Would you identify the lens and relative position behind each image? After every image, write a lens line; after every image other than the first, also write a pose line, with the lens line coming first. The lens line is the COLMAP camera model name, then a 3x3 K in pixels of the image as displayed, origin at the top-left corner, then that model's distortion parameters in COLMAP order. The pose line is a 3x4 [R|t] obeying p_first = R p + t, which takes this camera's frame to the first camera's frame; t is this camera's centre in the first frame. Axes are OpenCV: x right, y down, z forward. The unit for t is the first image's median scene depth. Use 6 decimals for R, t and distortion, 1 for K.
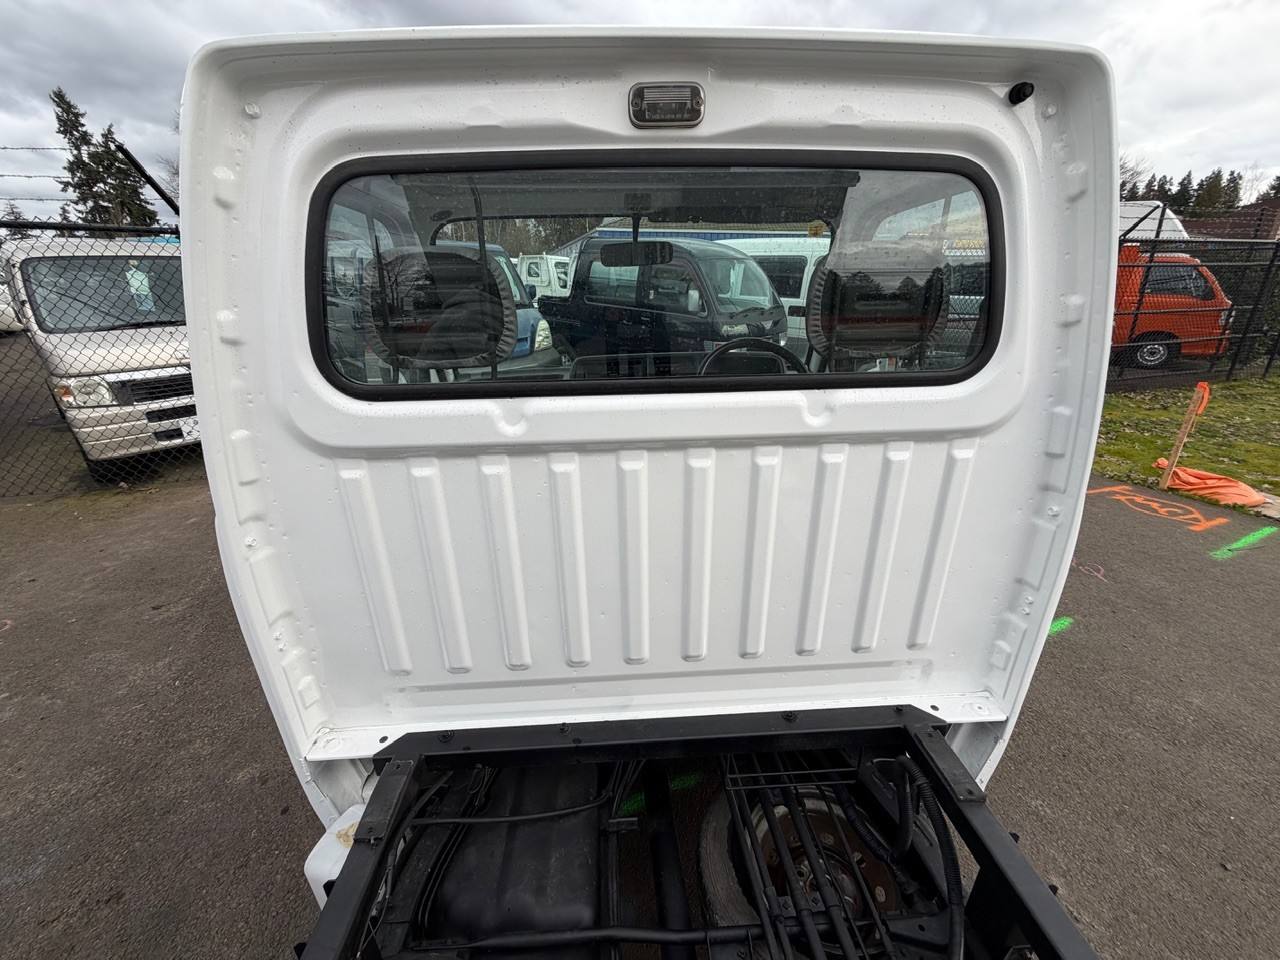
lens RADIAL K [[510.3, 0, 640.7], [0, 510.3, 482.7], [0, 0, 1]] dist [-0.011512, 0.001741]
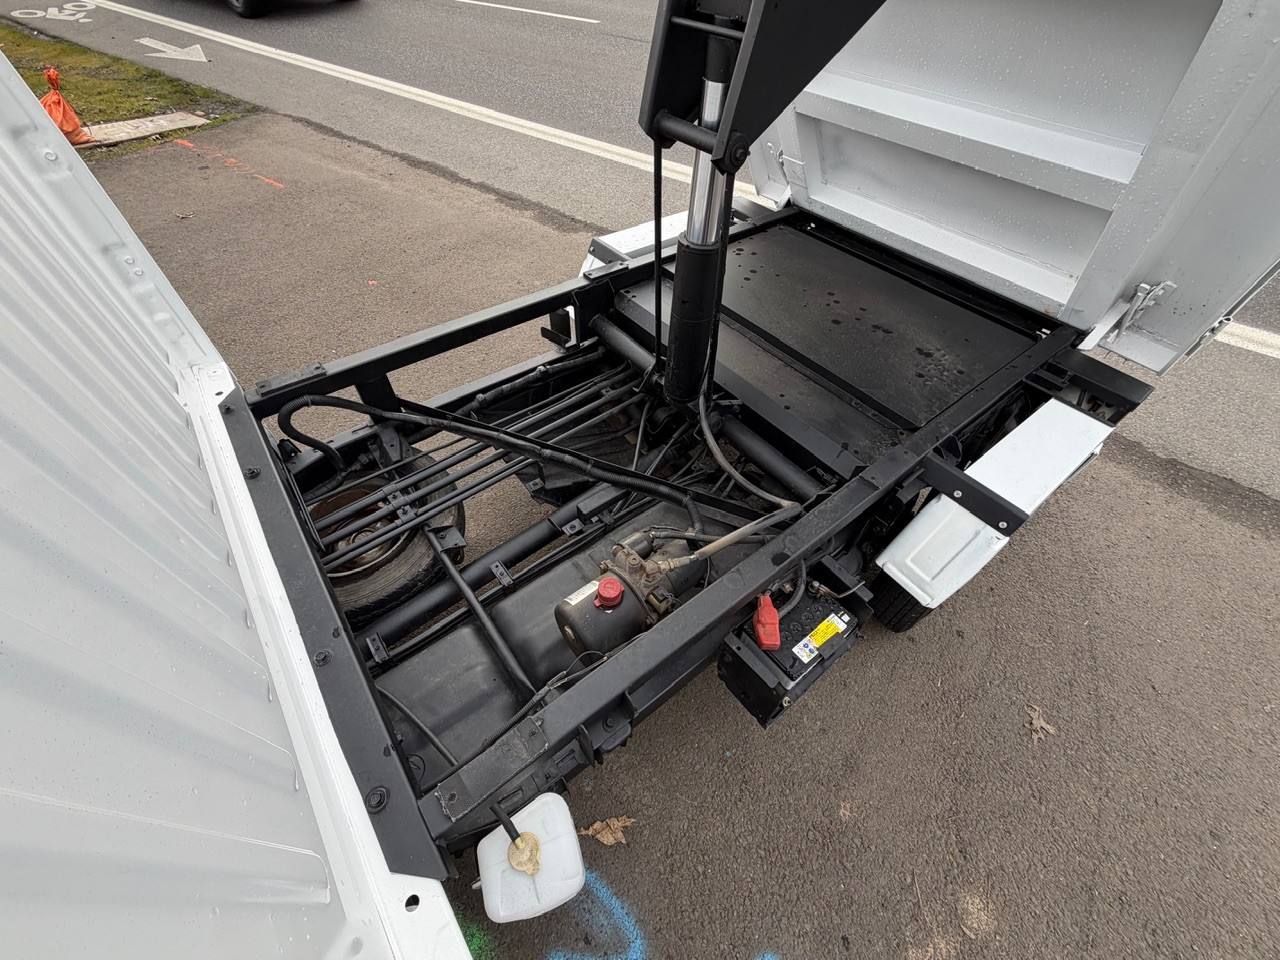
lens RADIAL K [[510.3, 0, 639.0], [0, 510.3, 478.7], [0, 0, 1]] dist [-0.011512, 0.001741]
pose [[-0.564047, -0.625856, 0.538660, -0.654779], [0.280563, 0.468271, 0.837858, -0.131233], [-0.776618, 0.623720, -0.088535, 0.545944]]
